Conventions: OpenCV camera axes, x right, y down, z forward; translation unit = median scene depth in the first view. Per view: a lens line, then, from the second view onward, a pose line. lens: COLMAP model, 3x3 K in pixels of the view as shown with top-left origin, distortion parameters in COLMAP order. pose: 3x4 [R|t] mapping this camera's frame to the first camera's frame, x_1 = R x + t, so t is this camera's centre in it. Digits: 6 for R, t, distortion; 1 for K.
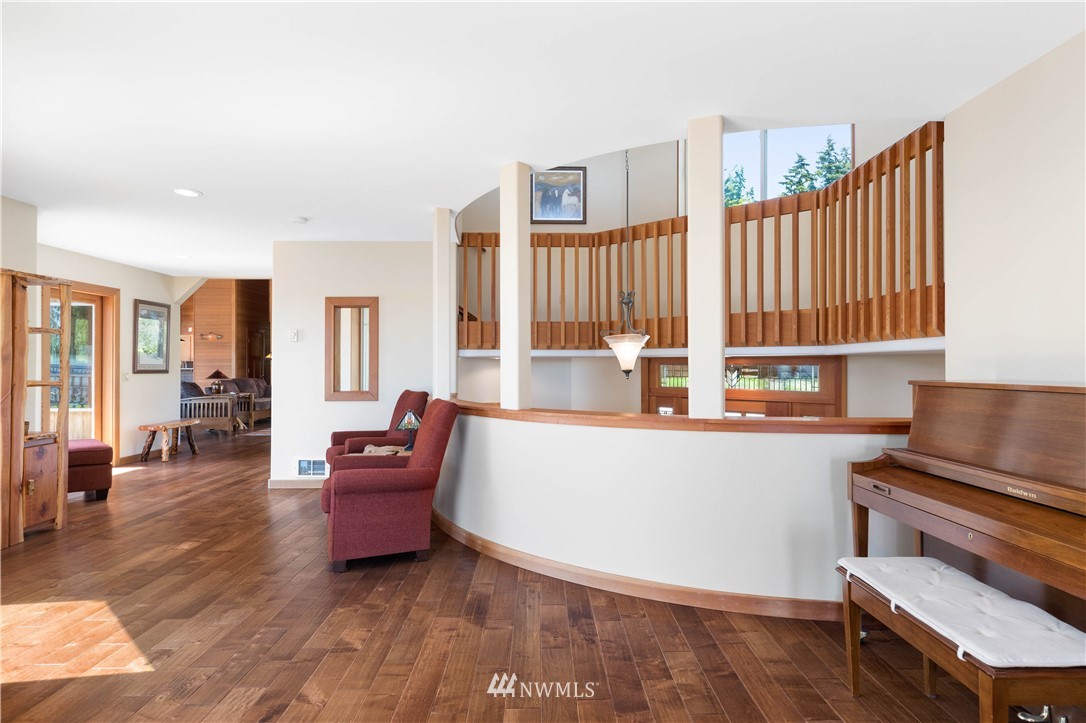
lens RADIAL K [[581.9, 0, 544.0], [0, 581.9, 362.2], [0, 0, 1]] dist [0.002750, 0.001679]
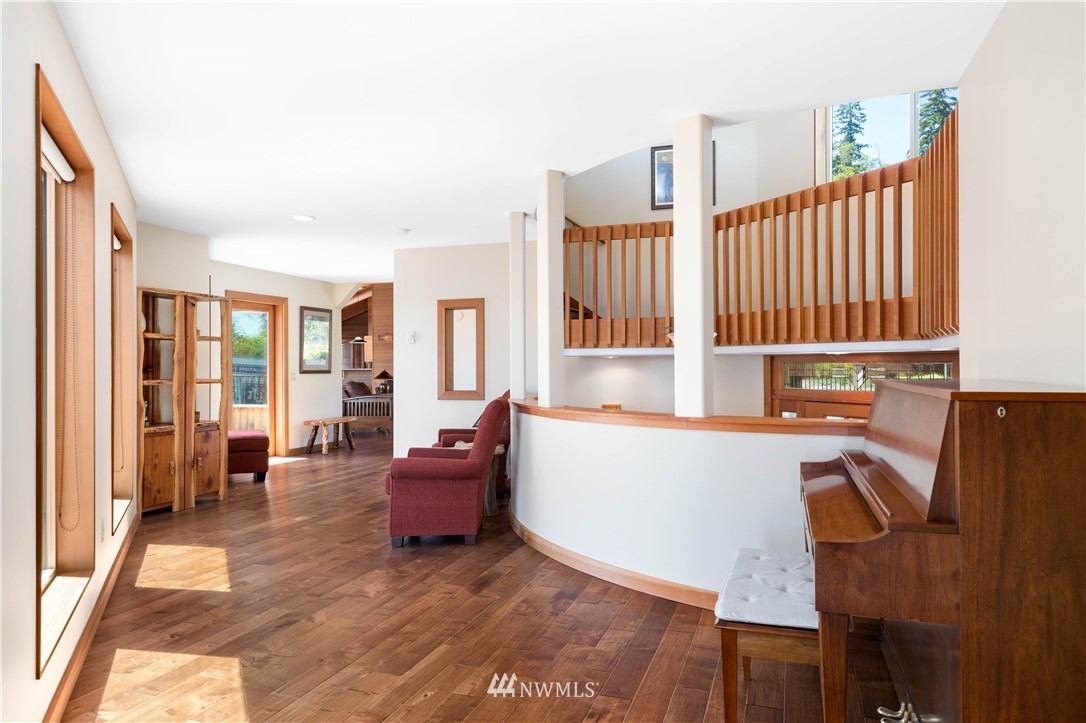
lens RADIAL K [[698.0, 0, 545.2], [0, 698.0, 364.3], [0, 0, 1]] dist [0.017289, 0.000981]
pose [[0.940763, -0.004820, -0.339032, 0.332237], [0.006588, 0.999970, 0.004065, -0.000883], [0.339002, -0.006058, 0.940766, -0.163509]]
